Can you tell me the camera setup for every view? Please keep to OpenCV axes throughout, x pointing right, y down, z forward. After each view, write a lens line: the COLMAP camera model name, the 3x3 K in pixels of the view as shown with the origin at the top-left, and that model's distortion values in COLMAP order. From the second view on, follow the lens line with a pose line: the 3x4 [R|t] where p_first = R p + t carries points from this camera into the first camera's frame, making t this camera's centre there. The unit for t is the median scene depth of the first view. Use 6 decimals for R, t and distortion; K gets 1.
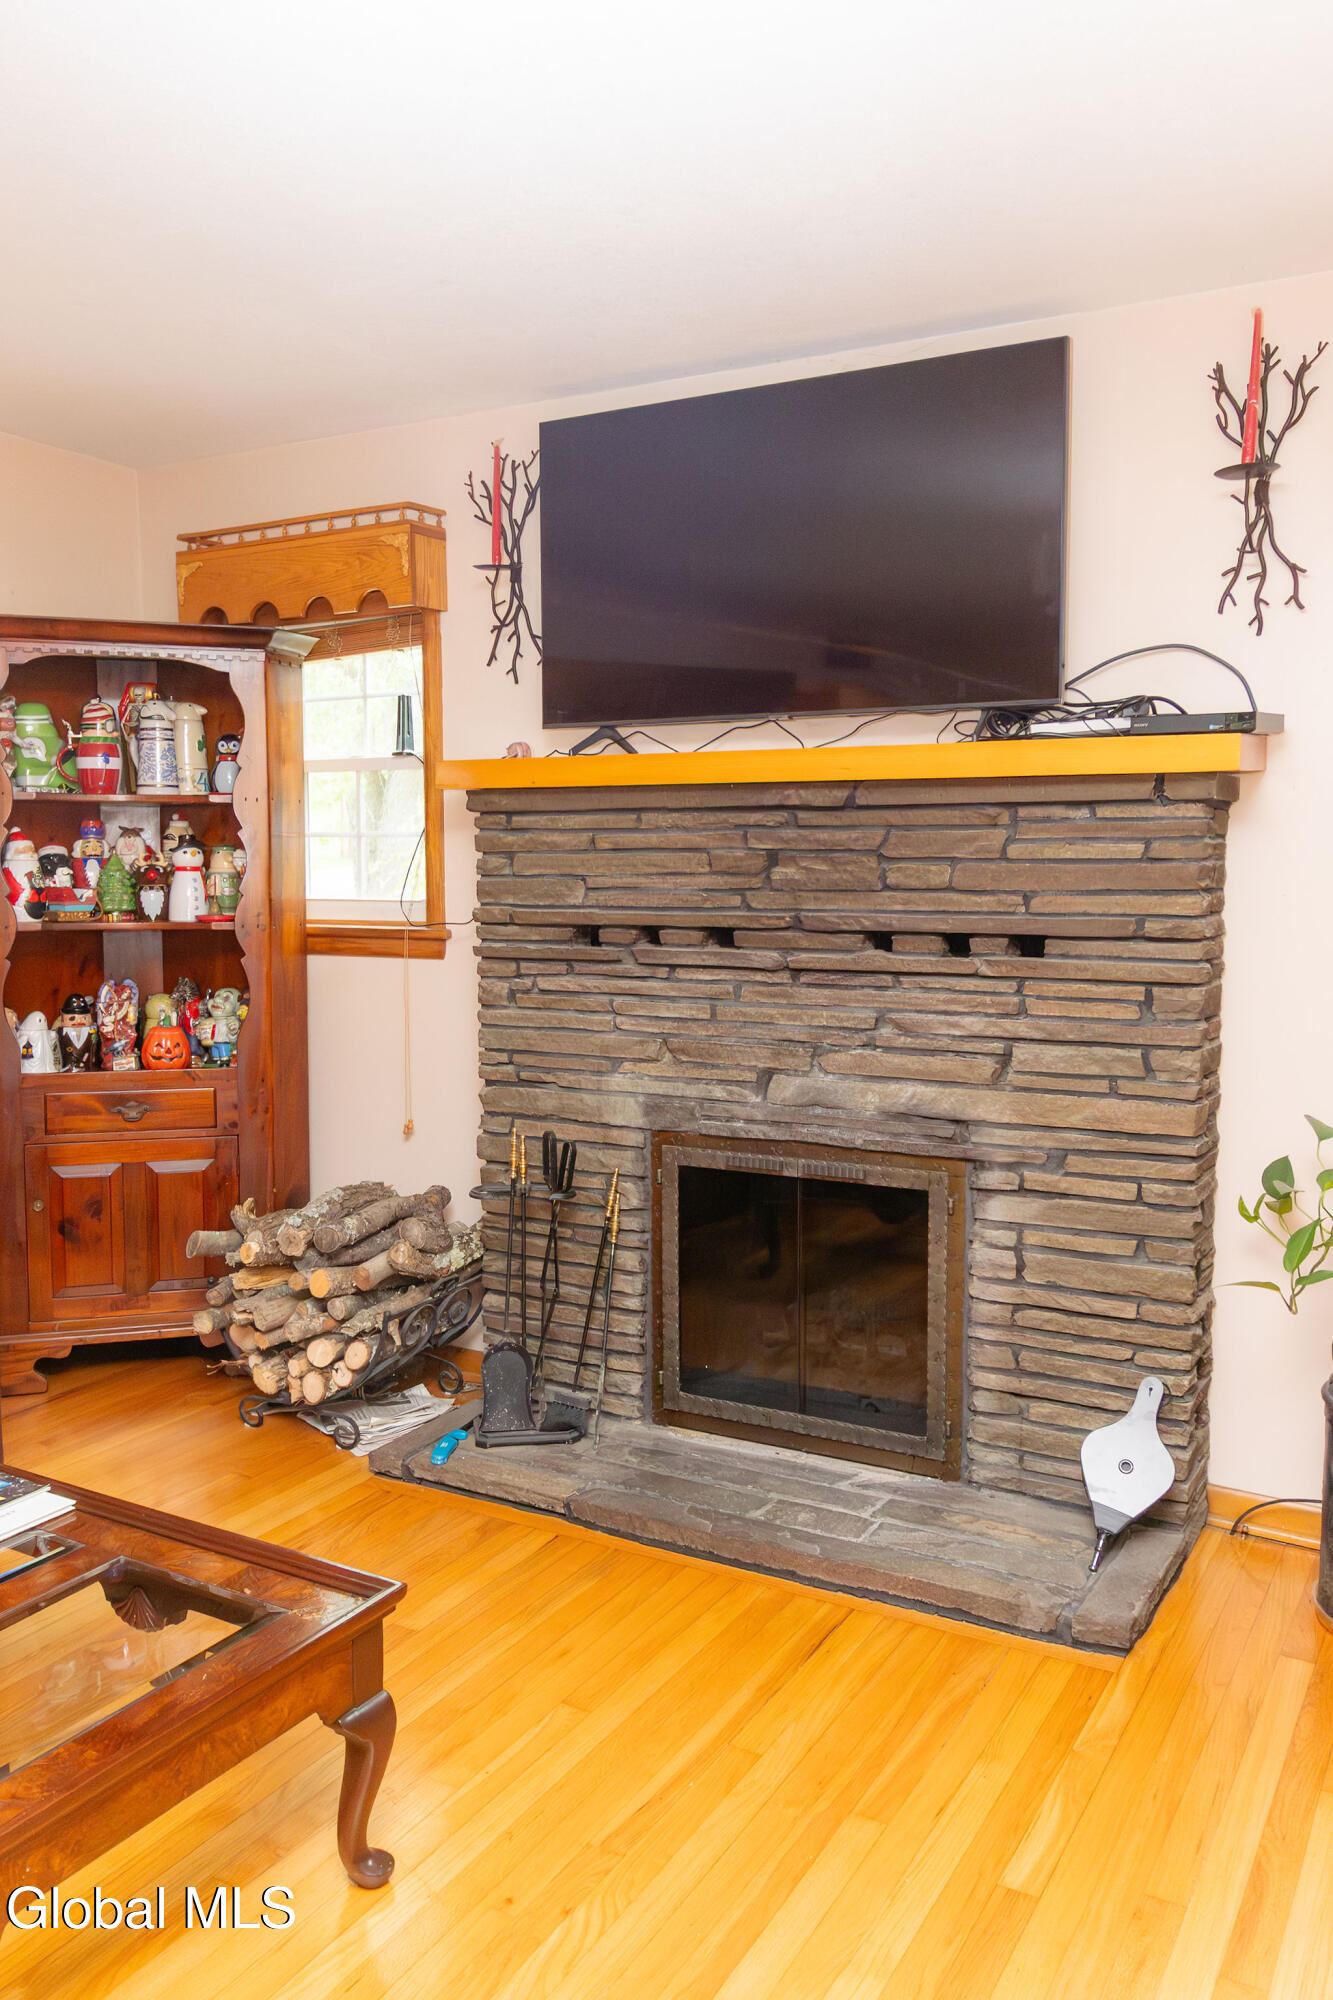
lens RADIAL K [[1586.8, 0, 666.0], [0, 1586.8, 995.8], [0, 0, 1]] dist [0.009580, -0.002119]
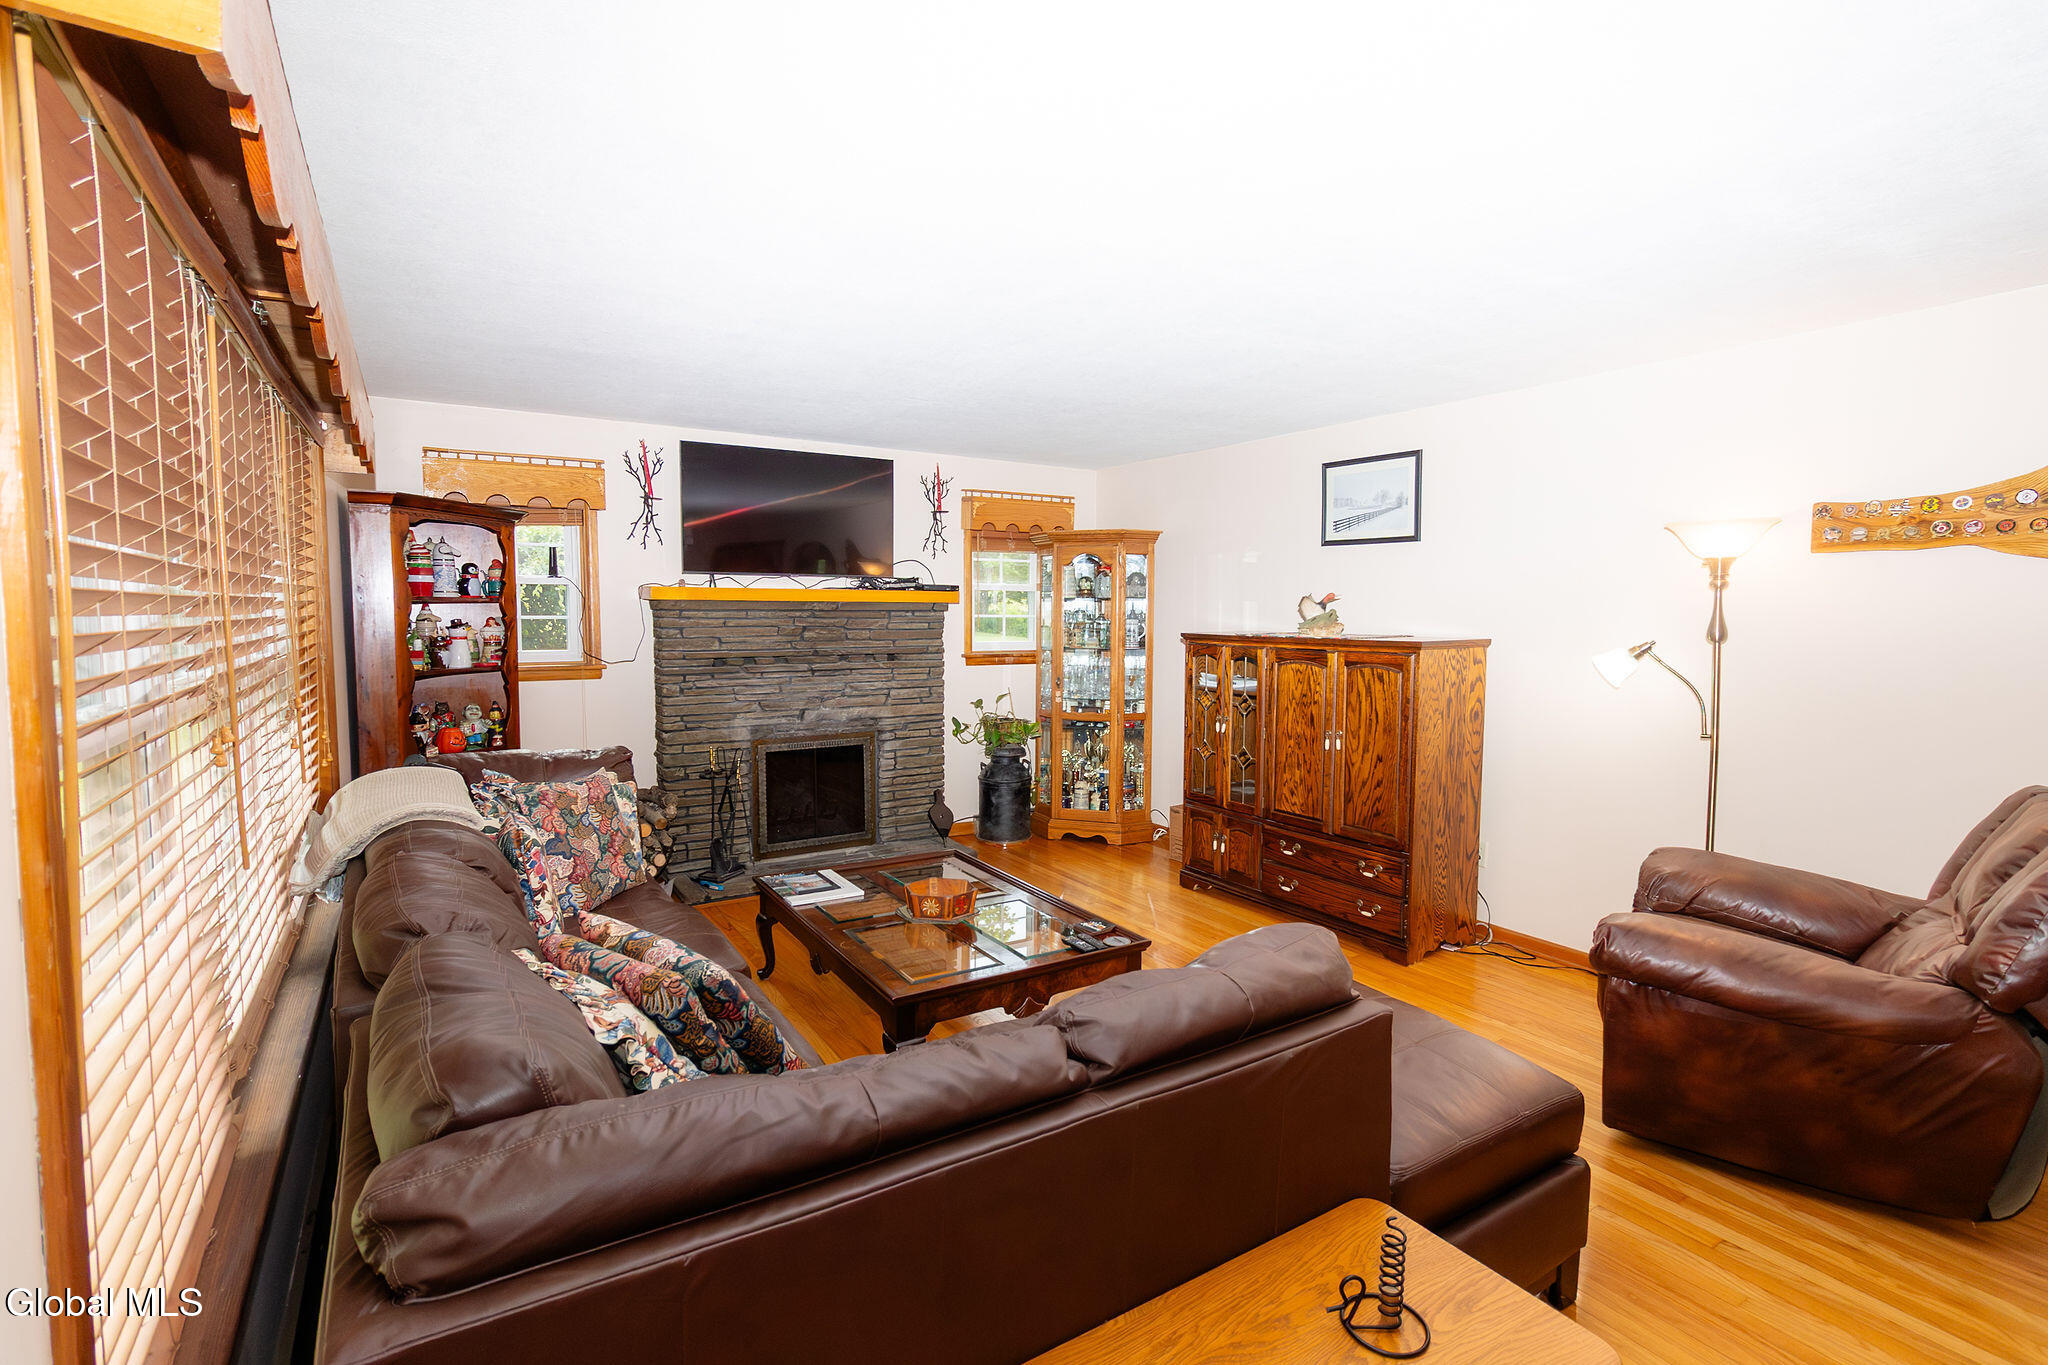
lens RADIAL K [[959.8, 0, 1023.9], [0, 959.8, 681.8], [0, 0, 1]] dist [-0.000217, 0.000122]
pose [[0.471070, -0.058496, 0.880154, -1.190199], [0.077788, 0.996666, 0.024607, -0.009885], [-0.878659, 0.056874, 0.474050, -0.081015]]
